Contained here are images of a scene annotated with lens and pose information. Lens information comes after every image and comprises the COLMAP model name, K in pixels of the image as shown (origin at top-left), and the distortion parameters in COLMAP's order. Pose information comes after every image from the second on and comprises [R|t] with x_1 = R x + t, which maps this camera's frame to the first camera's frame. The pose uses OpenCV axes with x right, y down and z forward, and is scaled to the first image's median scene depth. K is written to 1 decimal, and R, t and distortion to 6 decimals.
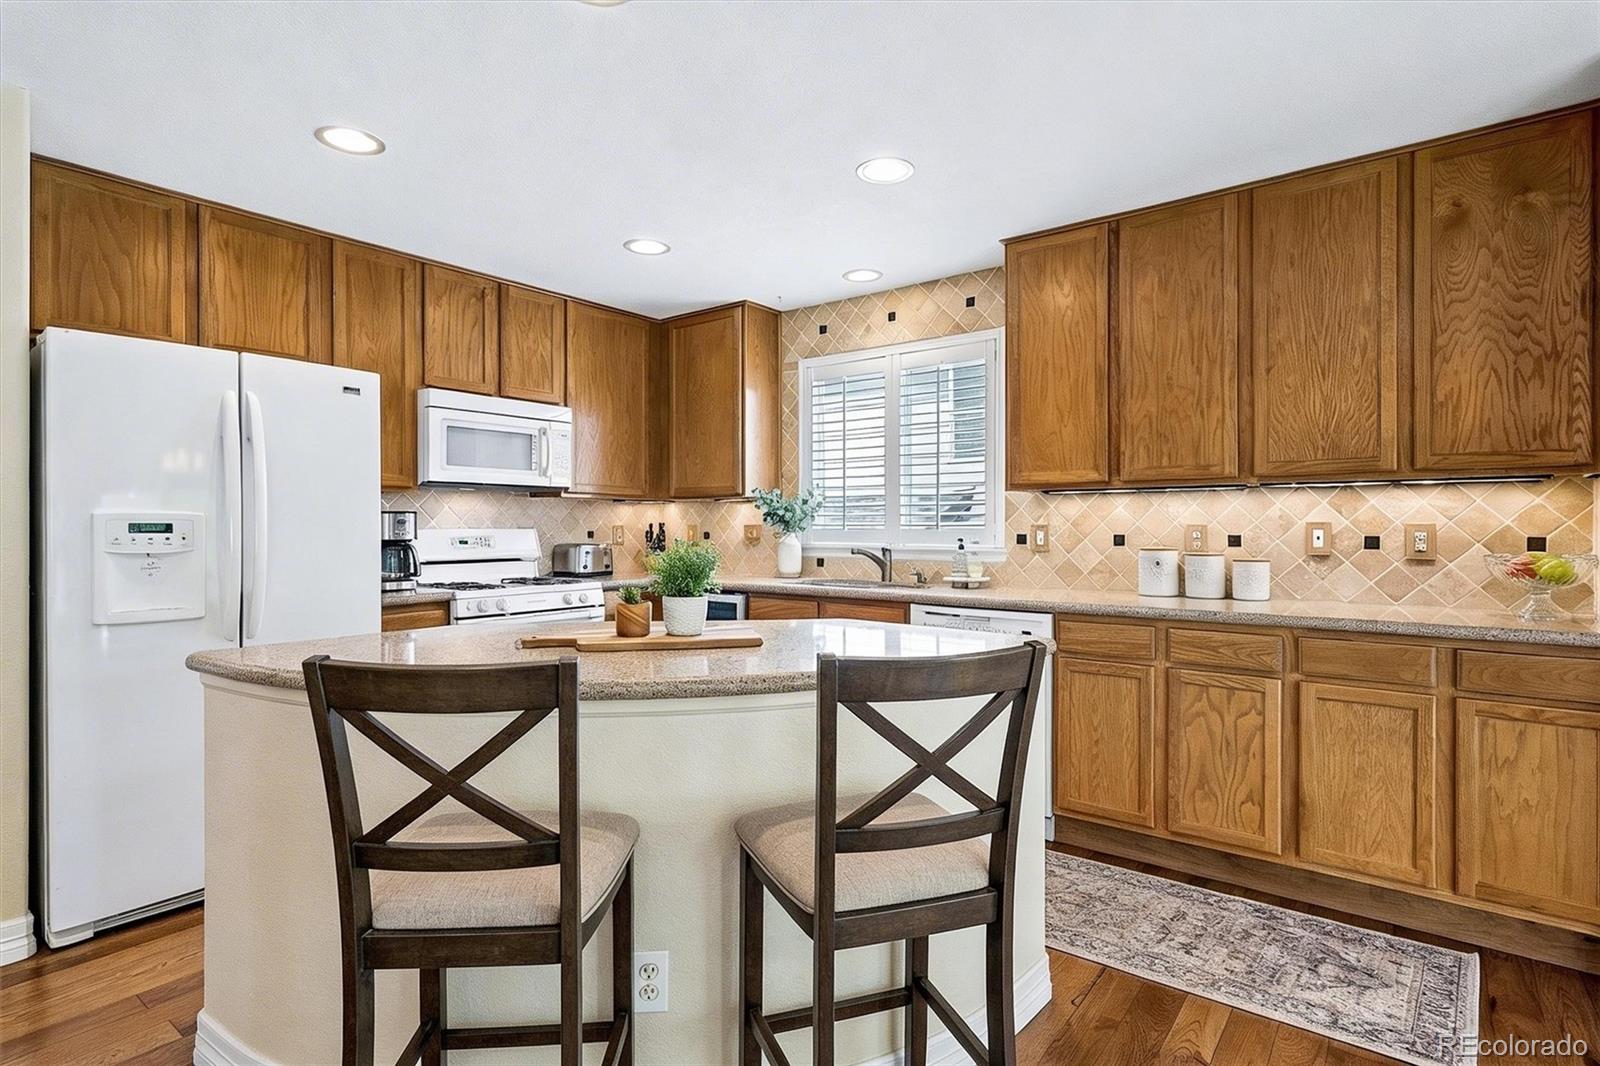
lens RADIAL K [[822.9, 0, 799.1], [0, 822.9, 539.6], [0, 0, 1]] dist [-0.001276, 0.000283]
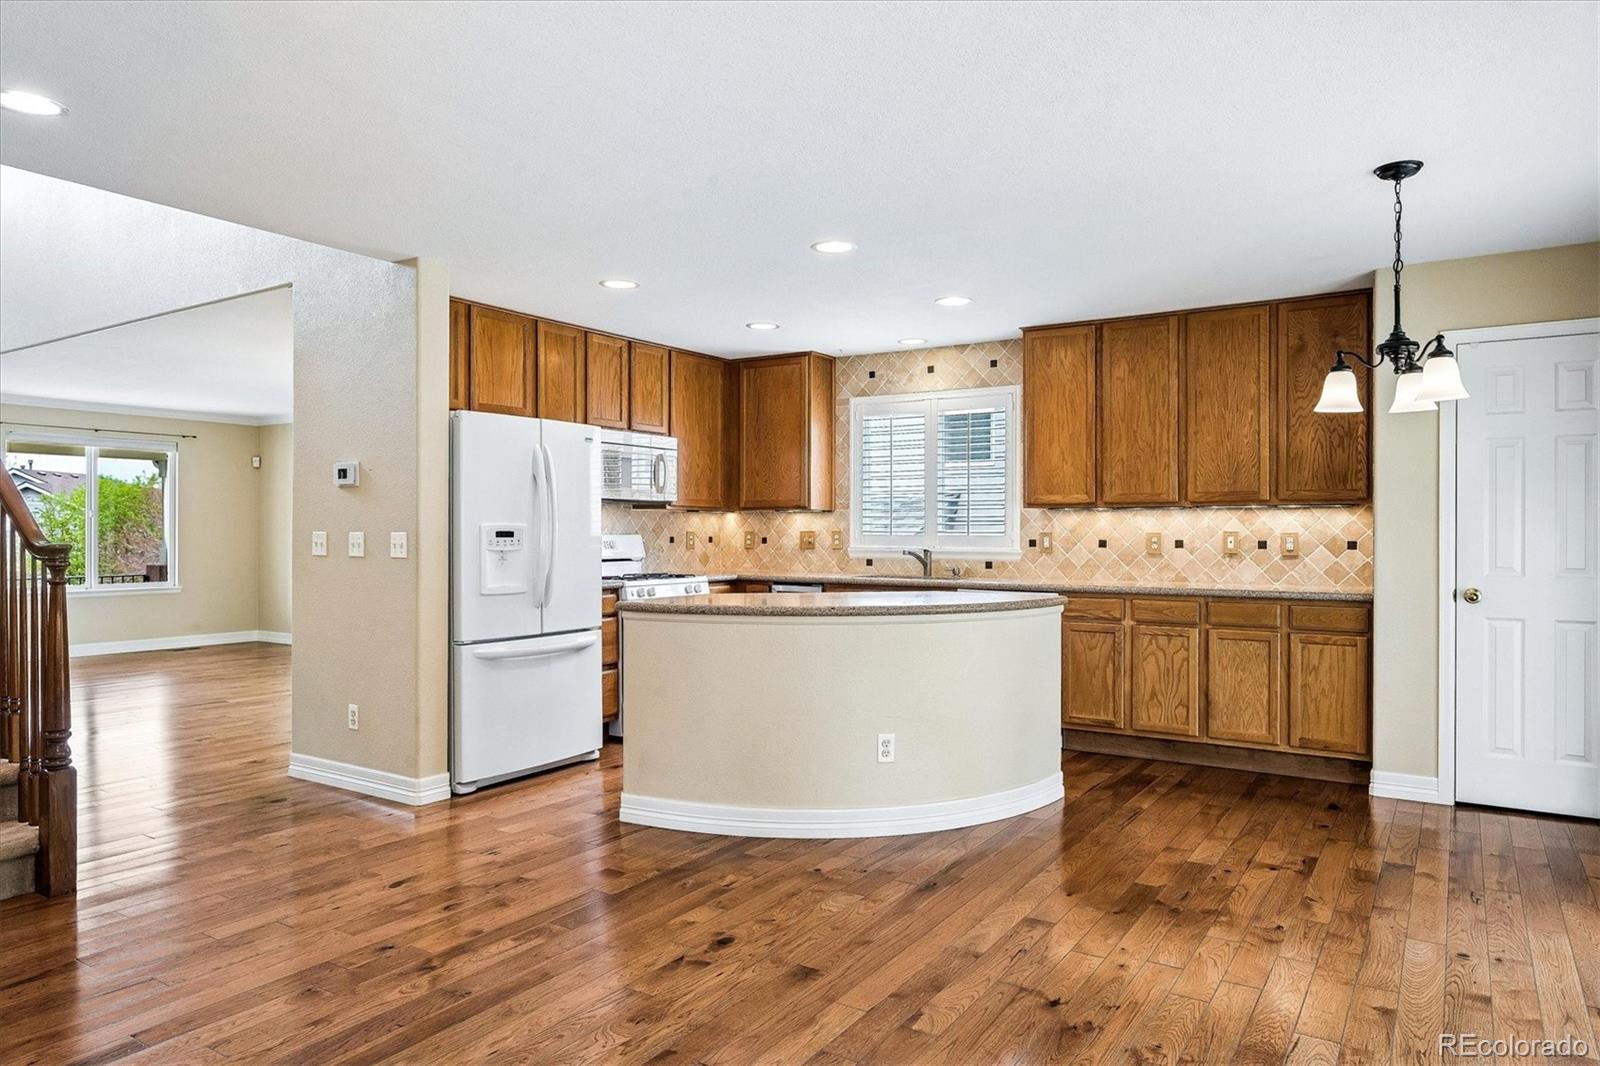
lens RADIAL K [[1039.9, 0, 798.6], [0, 1039.9, 551.1], [0, 0, 1]] dist [-0.002133, -0.000869]
pose [[0.996663, 0.000148, 0.081630, -0.295484], [-0.000407, 0.999995, 0.003164, 0.009048], [-0.081629, -0.003187, 0.996658, -0.786063]]
